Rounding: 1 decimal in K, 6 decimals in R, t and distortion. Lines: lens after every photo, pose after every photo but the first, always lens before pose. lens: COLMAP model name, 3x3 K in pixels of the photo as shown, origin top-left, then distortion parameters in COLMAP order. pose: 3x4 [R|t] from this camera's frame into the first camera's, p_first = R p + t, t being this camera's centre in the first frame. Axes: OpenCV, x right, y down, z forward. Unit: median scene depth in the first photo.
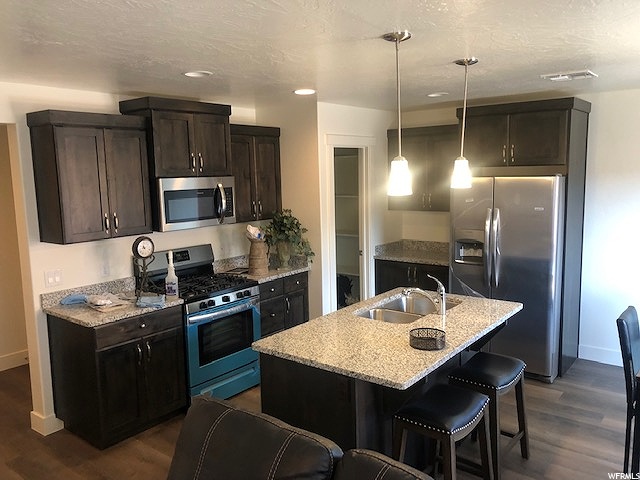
lens RADIAL K [[530.1, 0, 318.3], [0, 530.1, 236.2], [0, 0, 1]] dist [0.051713, -0.058820]
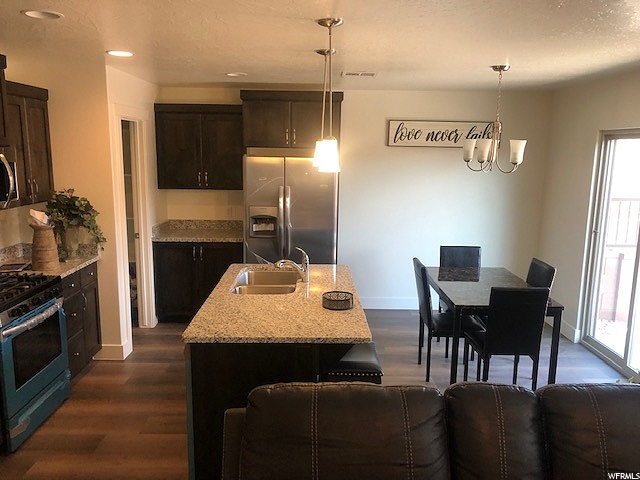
lens RADIAL K [[530.1, 0, 321.2], [0, 530.1, 244.4], [0, 0, 1]] dist [0.051713, -0.058820]
pose [[0.772900, -0.078630, 0.629637, -0.306655], [0.046221, 0.996633, 0.067722, -0.002524], [-0.632842, -0.023240, 0.773932, 0.092115]]
